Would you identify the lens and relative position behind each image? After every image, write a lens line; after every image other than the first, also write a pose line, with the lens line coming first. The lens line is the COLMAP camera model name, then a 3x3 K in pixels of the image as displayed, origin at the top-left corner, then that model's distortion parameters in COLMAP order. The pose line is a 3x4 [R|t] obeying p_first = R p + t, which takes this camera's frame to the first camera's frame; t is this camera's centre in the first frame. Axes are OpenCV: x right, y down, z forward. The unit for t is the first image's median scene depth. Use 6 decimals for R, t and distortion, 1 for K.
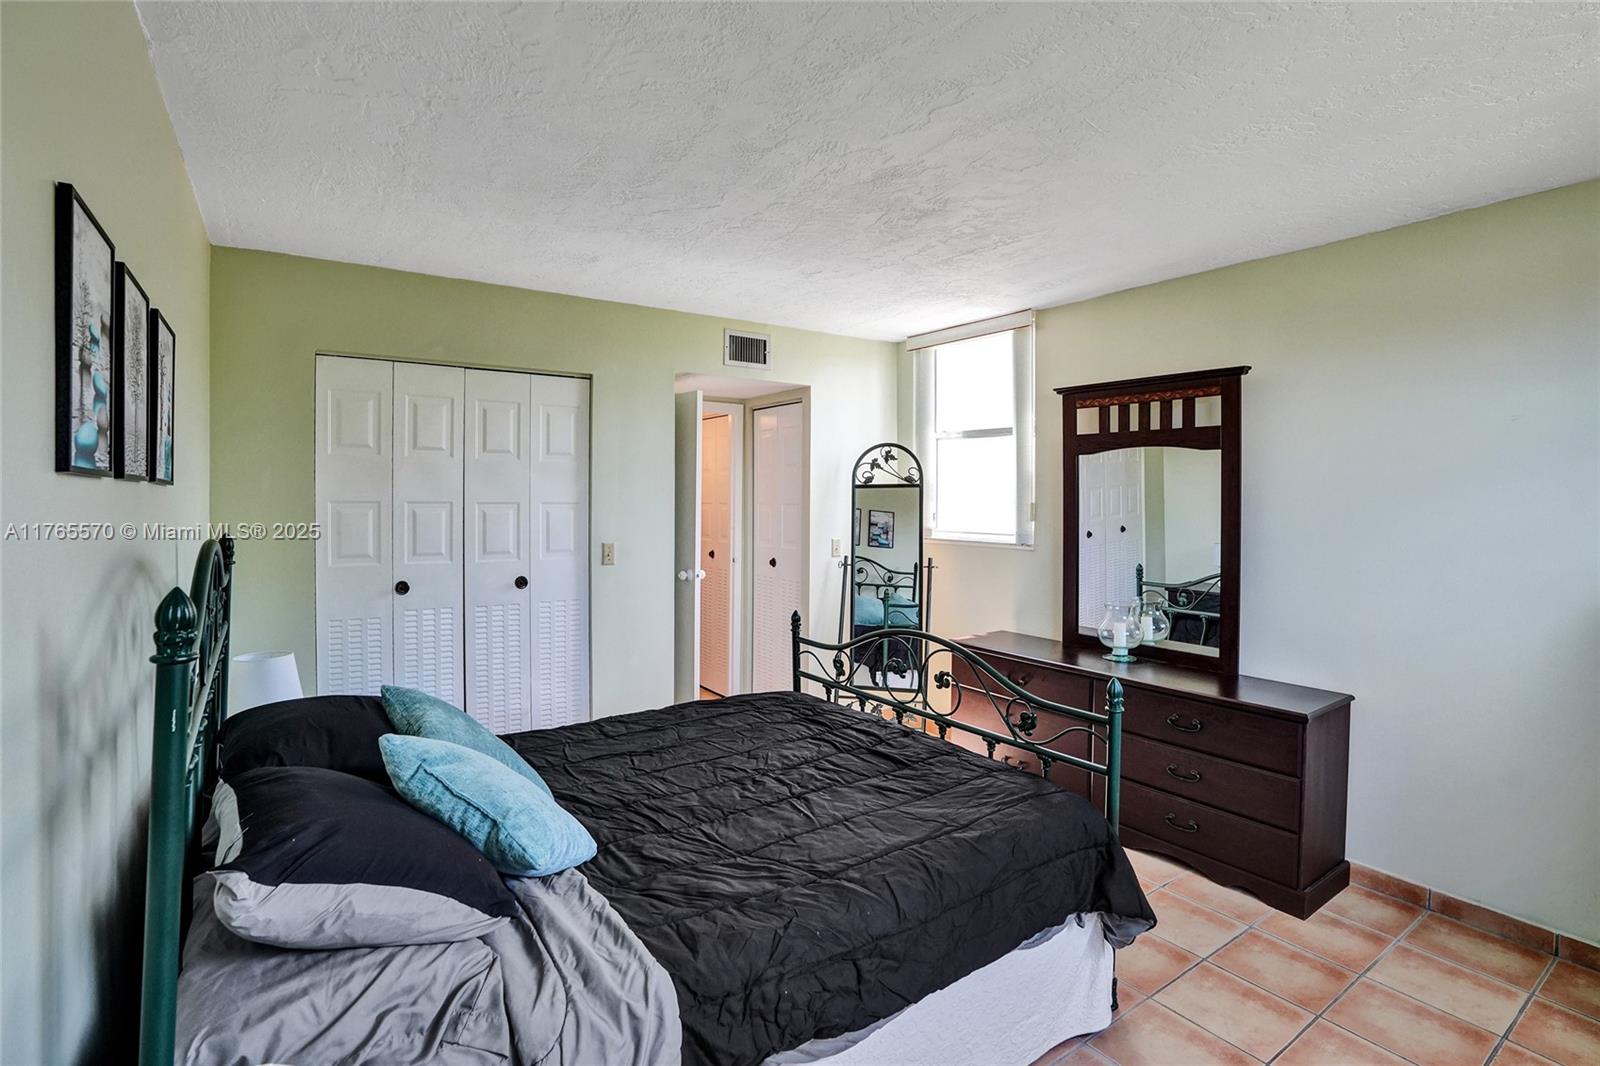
lens RADIAL K [[748.5, 0, 794.1], [0, 748.5, 529.5], [0, 0, 1]] dist [-0.069713, 0.029532]
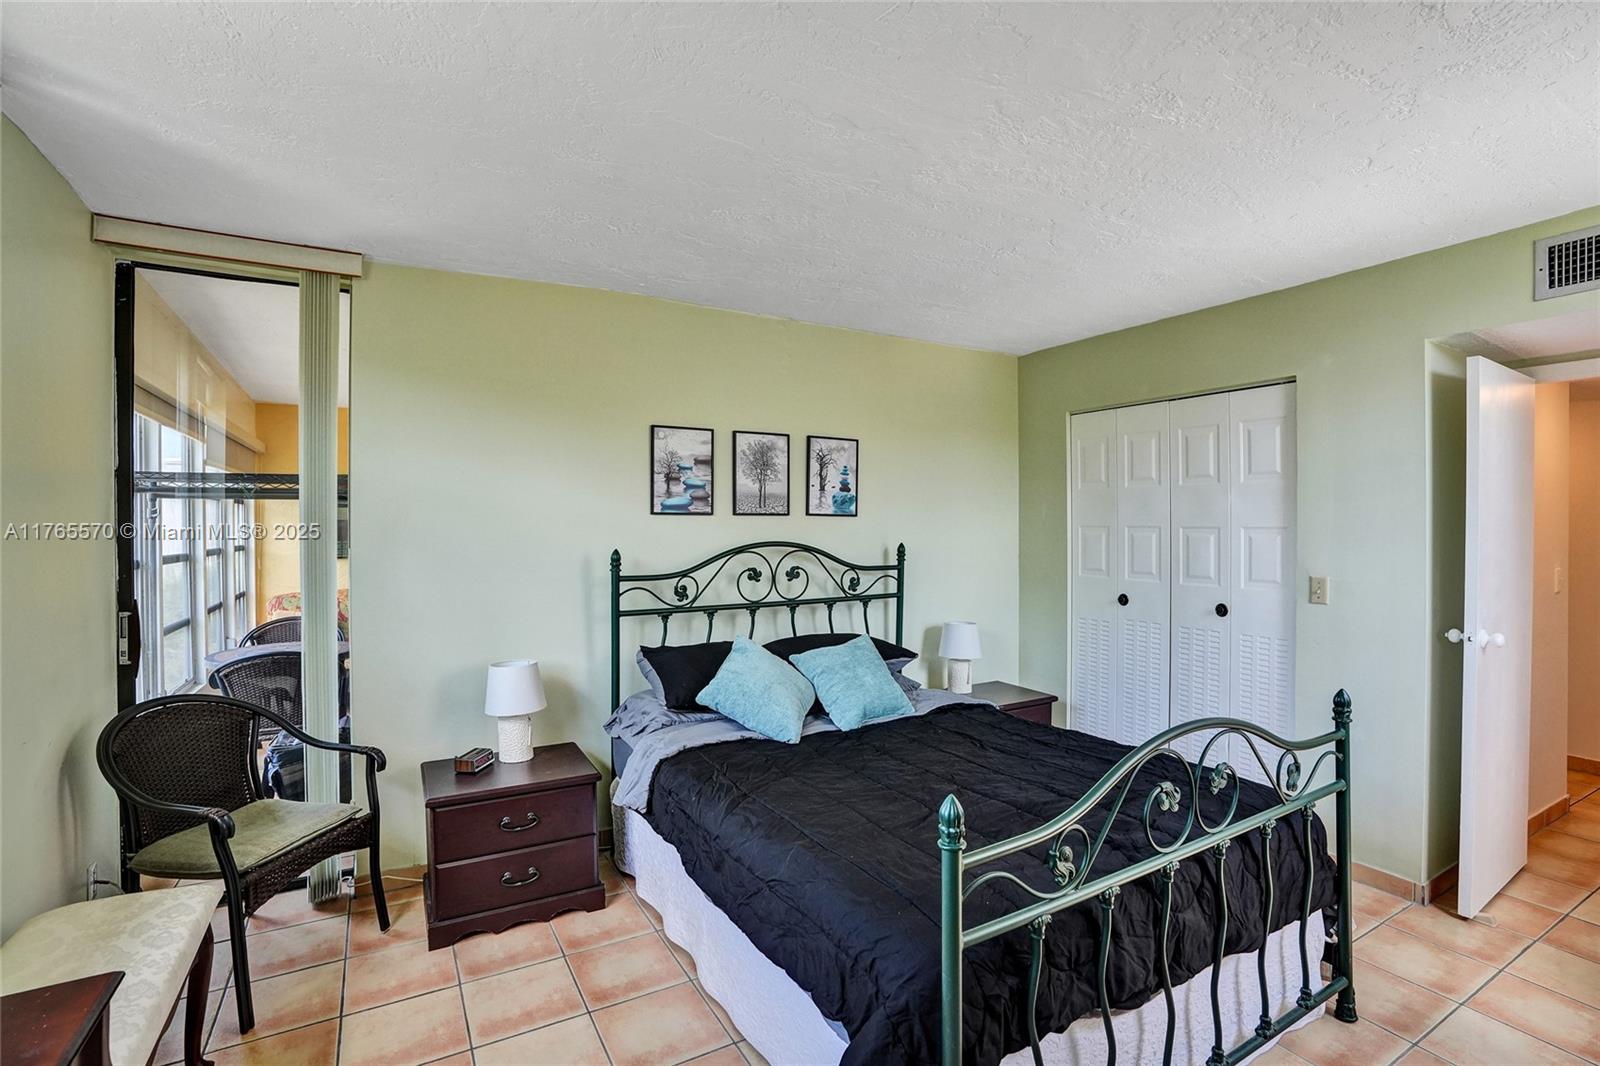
lens RADIAL K [[737.7, 0, 797.9], [0, 737.7, 545.3], [0, 0, 1]] dist [-0.064227, 0.024581]
pose [[-0.083673, 0.018577, -0.996320, 0.754463], [-0.041335, 0.998901, 0.022096, -0.013132], [0.995636, 0.043031, -0.082813, 0.651177]]
